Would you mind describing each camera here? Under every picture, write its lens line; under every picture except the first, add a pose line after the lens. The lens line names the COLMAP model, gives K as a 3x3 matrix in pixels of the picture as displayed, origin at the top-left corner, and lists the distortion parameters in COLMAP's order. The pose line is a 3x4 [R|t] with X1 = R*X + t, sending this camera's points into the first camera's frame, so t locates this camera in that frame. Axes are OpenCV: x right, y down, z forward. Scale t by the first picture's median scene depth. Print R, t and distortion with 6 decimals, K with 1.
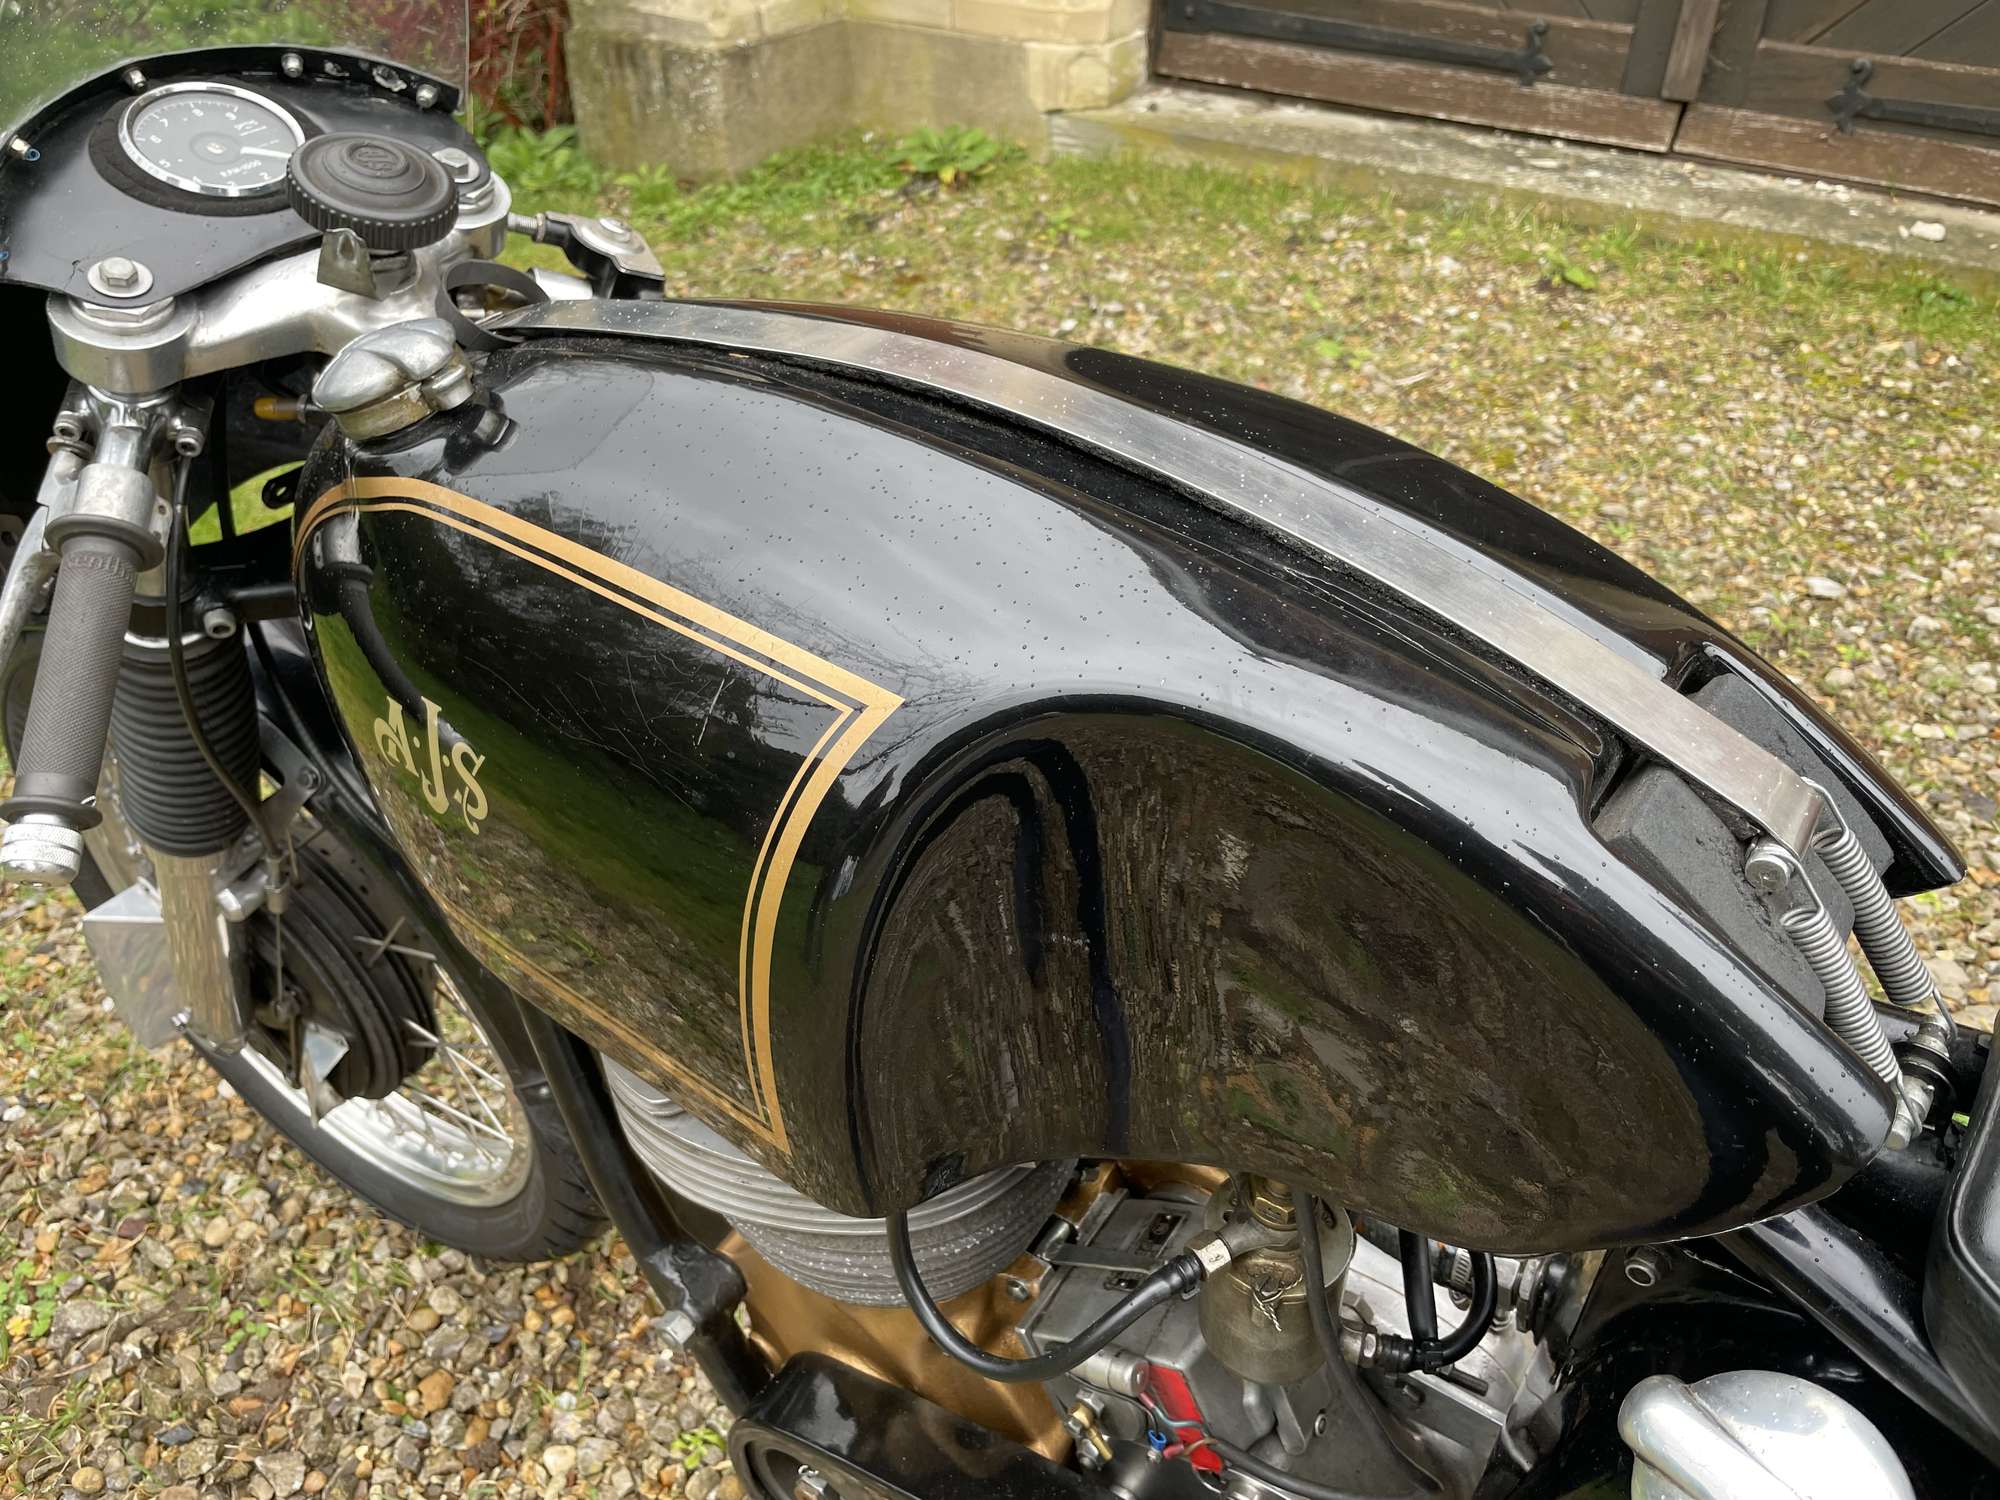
lens RADIAL K [[1512.9, 0, 993.9], [0, 1512.9, 744.5], [0, 0, 1]] dist [0.081863, -0.123626]
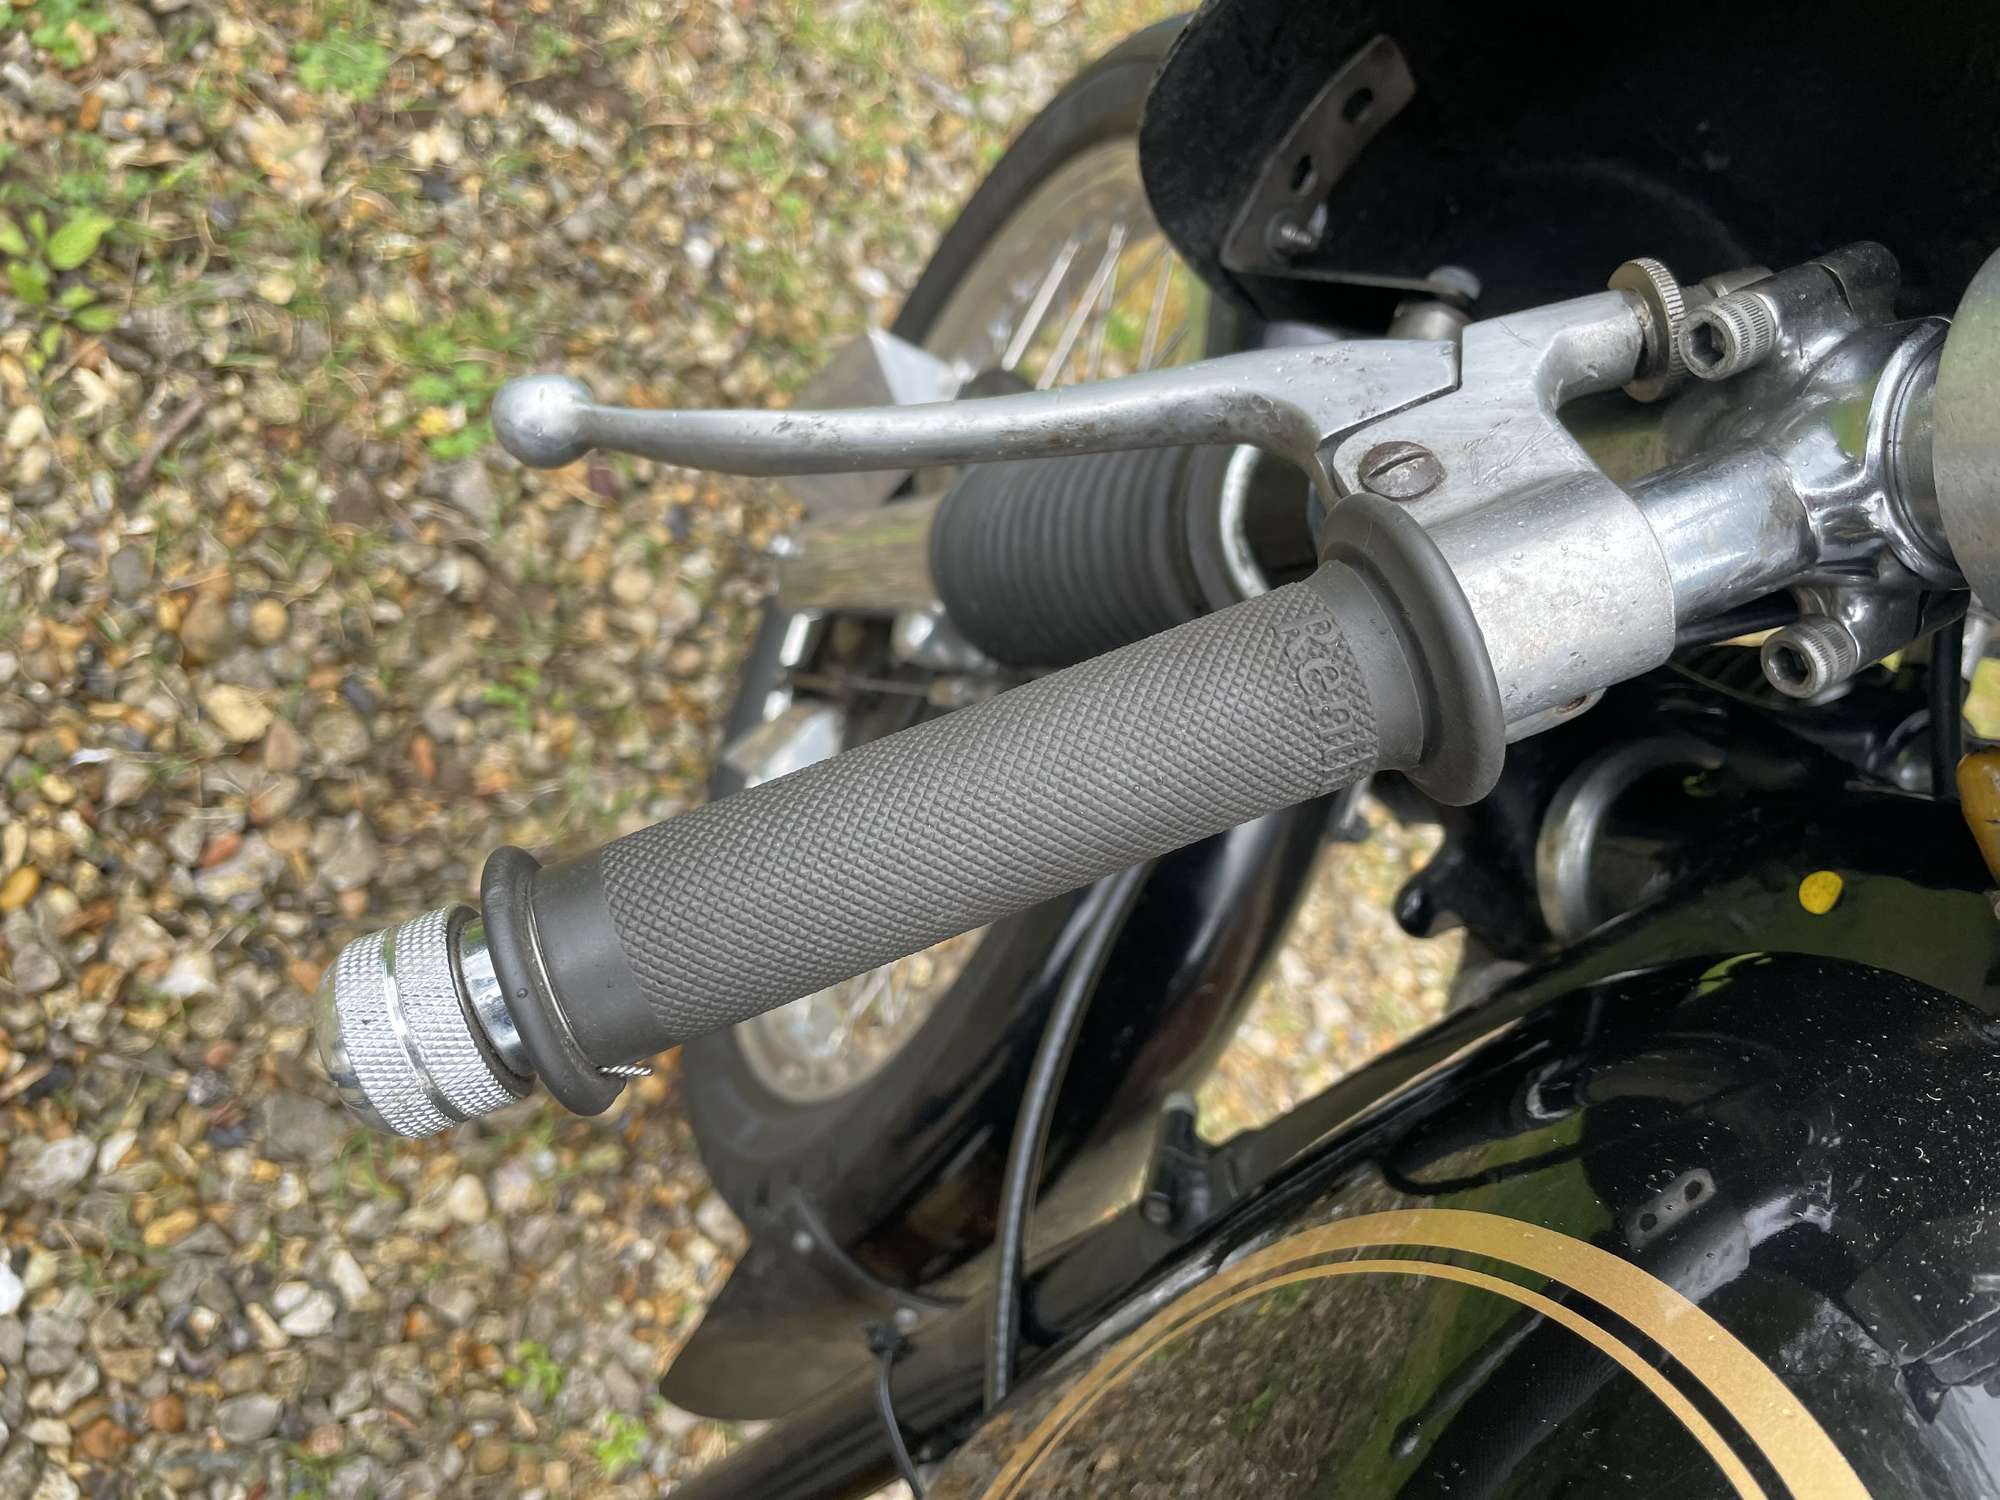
lens RADIAL K [[1531.4, 0, 1001.2], [0, 1531.4, 757.6], [0, 0, 1]] dist [0.080073, -0.127578]
pose [[0.326333, 0.936620, -0.127479, -0.271323], [-0.874750, 0.350341, 0.334773, -0.080402], [0.358216, 0.002265, 0.933636, 0.346536]]
